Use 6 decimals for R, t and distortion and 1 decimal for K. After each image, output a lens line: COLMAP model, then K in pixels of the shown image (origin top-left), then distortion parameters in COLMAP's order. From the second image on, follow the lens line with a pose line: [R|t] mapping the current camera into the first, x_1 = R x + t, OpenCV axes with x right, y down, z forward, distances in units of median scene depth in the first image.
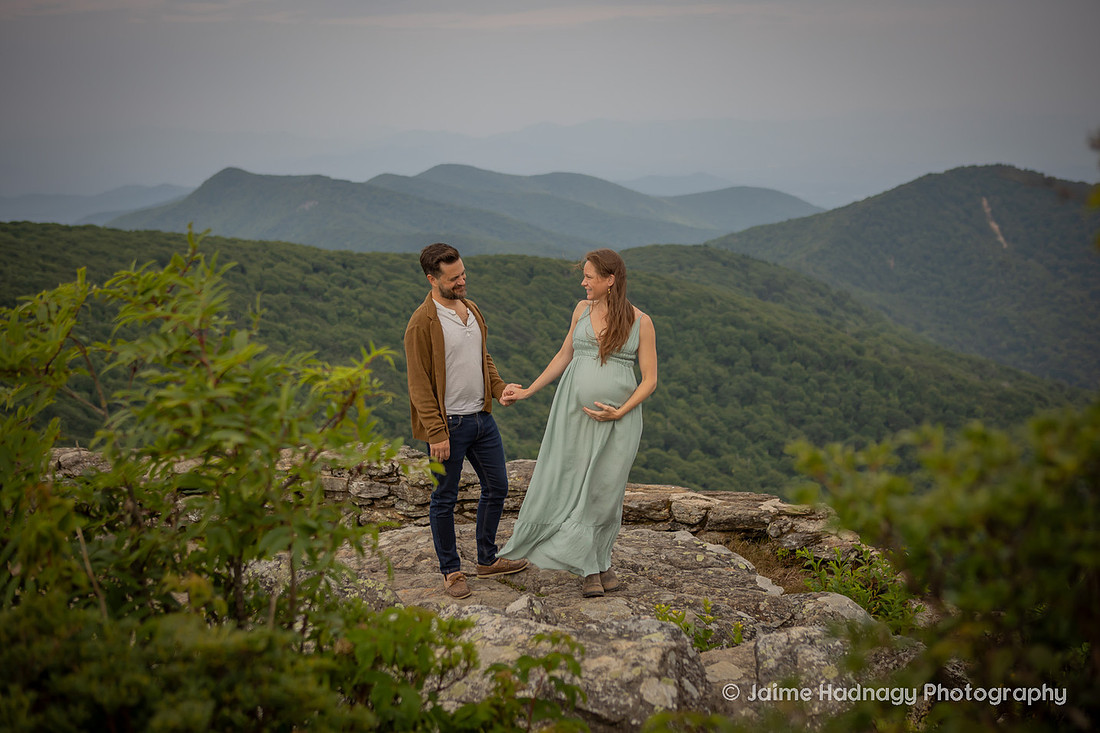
lens RADIAL K [[1469.6, 0, 550.0], [0, 1469.6, 366.5], [0, 0, 1]] dist [-0.004737, -0.040956]
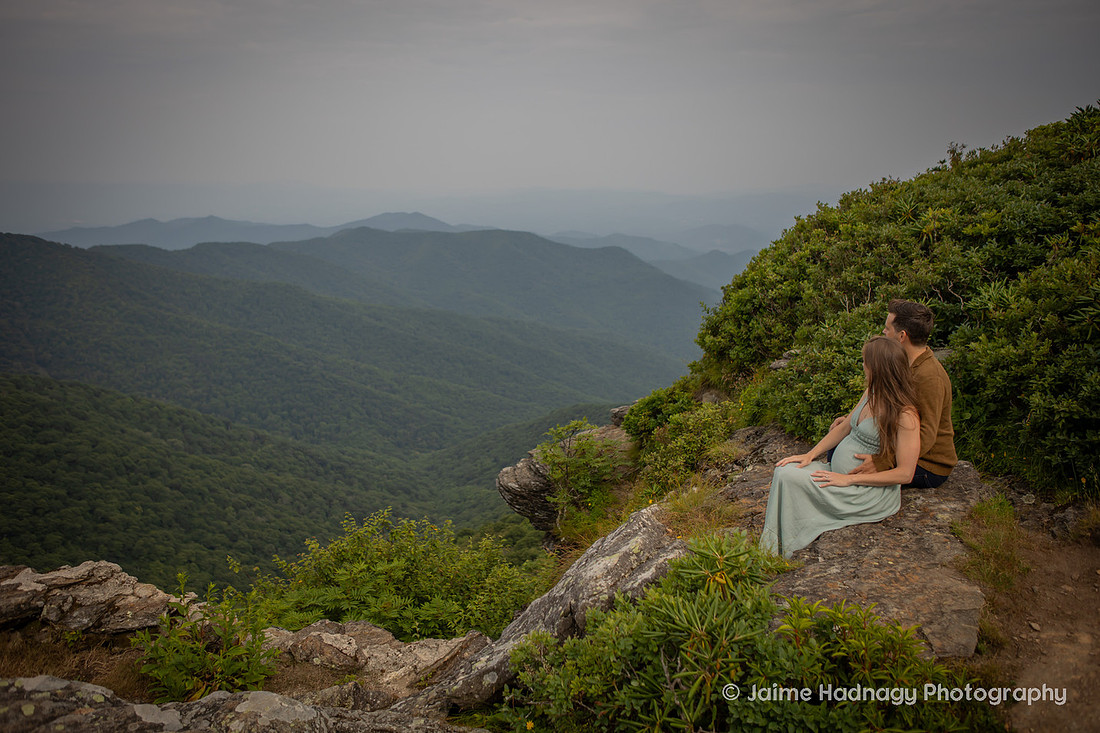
lens RADIAL K [[927.7, 0, 550.0], [0, 927.7, 362.7], [0, 0, 1]] dist [-0.094618, 0.111889]
pose [[0.610344, -0.138660, 0.779906, -0.060360], [0.120565, 0.989351, 0.081545, -0.038040], [-0.782907, 0.044259, 0.620562, 0.530254]]
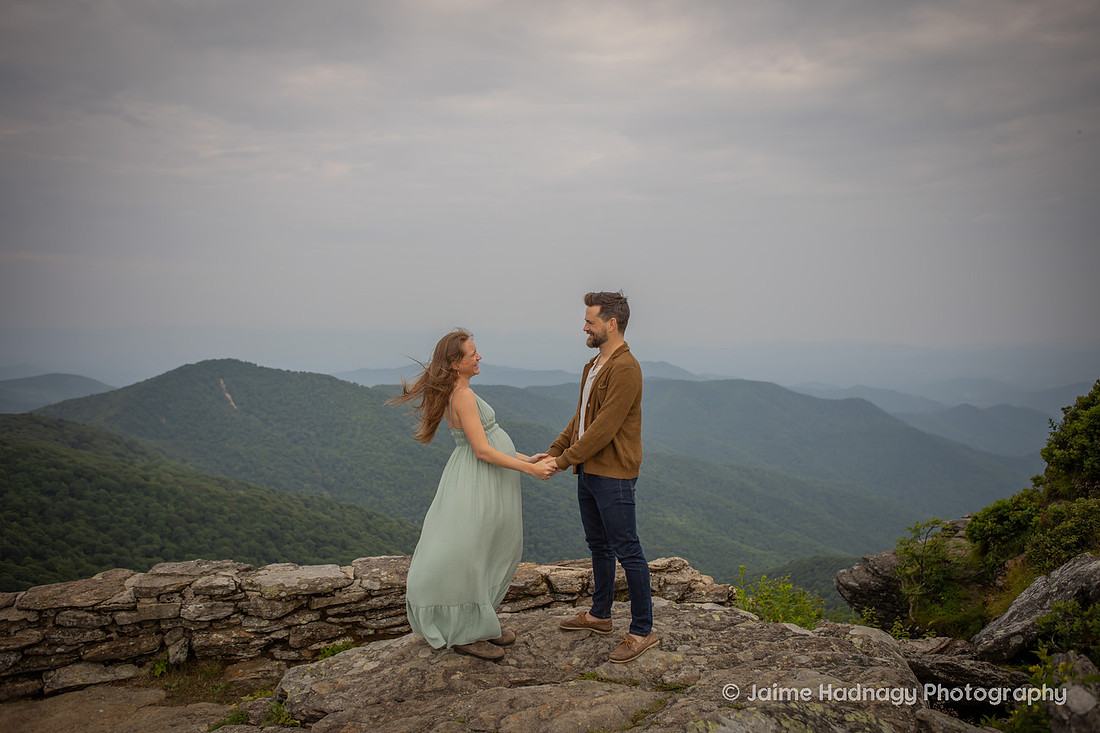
lens RADIAL K [[890.3, 0, 548.1], [0, 890.3, 363.8], [0, 0, 1]] dist [-0.096817, 0.107163]
pose [[0.798614, -0.003048, 0.601836, -0.378346], [0.081954, 0.991223, -0.103729, 0.004267], [-0.596237, 0.132162, 0.791855, 0.542339]]
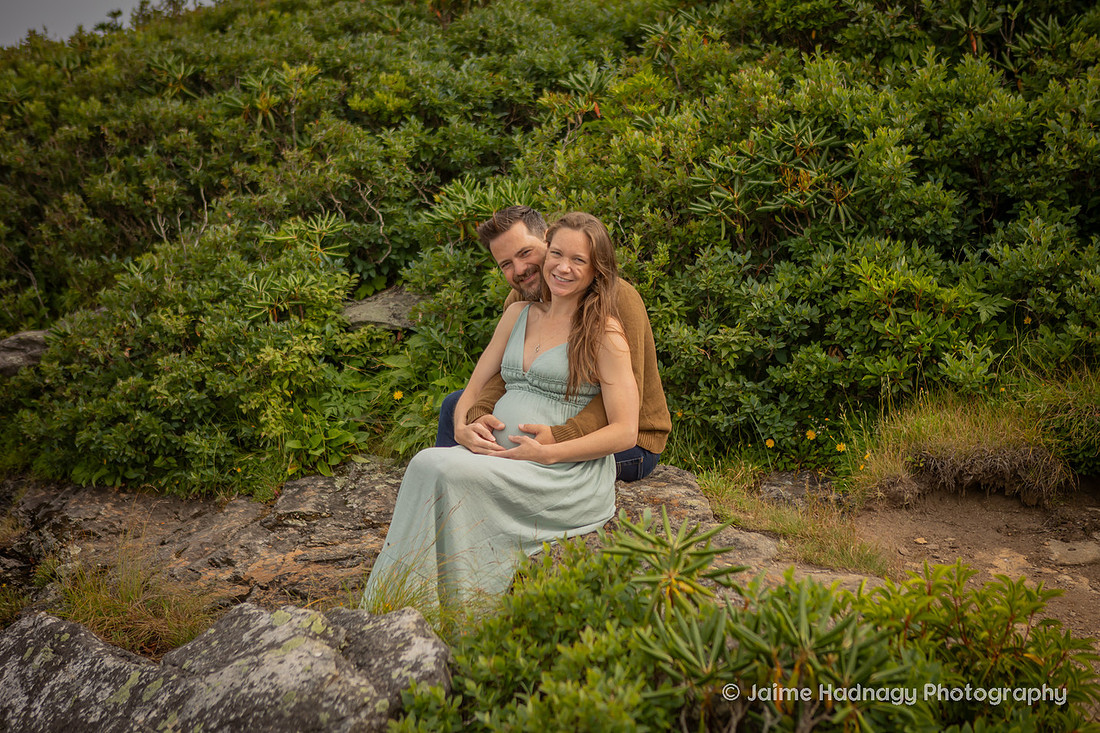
lens RADIAL K [[1762.3, 0, 594.8], [0, 1762.3, 342.2], [0, 0, 1]] dist [0.041763, 0.036071]
pose [[-0.195977, -0.087925, 0.976659, -0.114017], [0.100820, 0.988887, 0.109257, -0.005696], [-0.975412, 0.119878, -0.184935, 0.830151]]
